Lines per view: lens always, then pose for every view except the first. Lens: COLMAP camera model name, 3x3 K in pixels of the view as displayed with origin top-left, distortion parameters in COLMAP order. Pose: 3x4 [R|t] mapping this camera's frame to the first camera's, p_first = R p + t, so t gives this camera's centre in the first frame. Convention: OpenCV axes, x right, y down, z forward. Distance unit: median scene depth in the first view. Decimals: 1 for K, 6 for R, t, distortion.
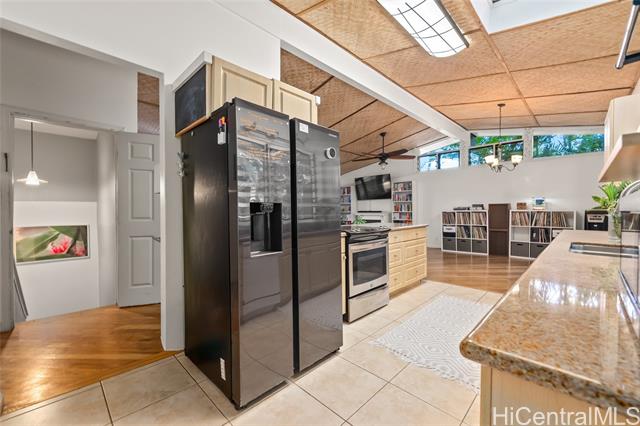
lens RADIAL K [[261.6, 0, 321.8], [0, 261.6, 215.1], [0, 0, 1]] dist [0.001071, 0.000074]
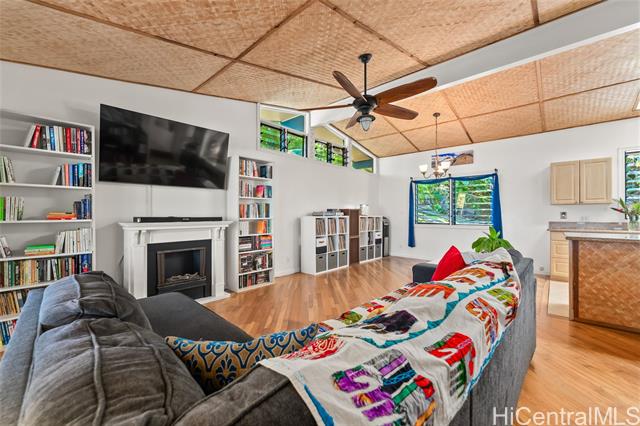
lens RADIAL K [[261.6, 0, 321.8], [0, 261.6, 215.1], [0, 0, 1]] dist [0.001071, 0.000074]
pose [[-0.020624, -0.000074, 0.999787, -0.225003], [0.019467, 0.999810, 0.000476, -0.019786], [-0.999598, 0.019473, -0.020619, 1.045828]]
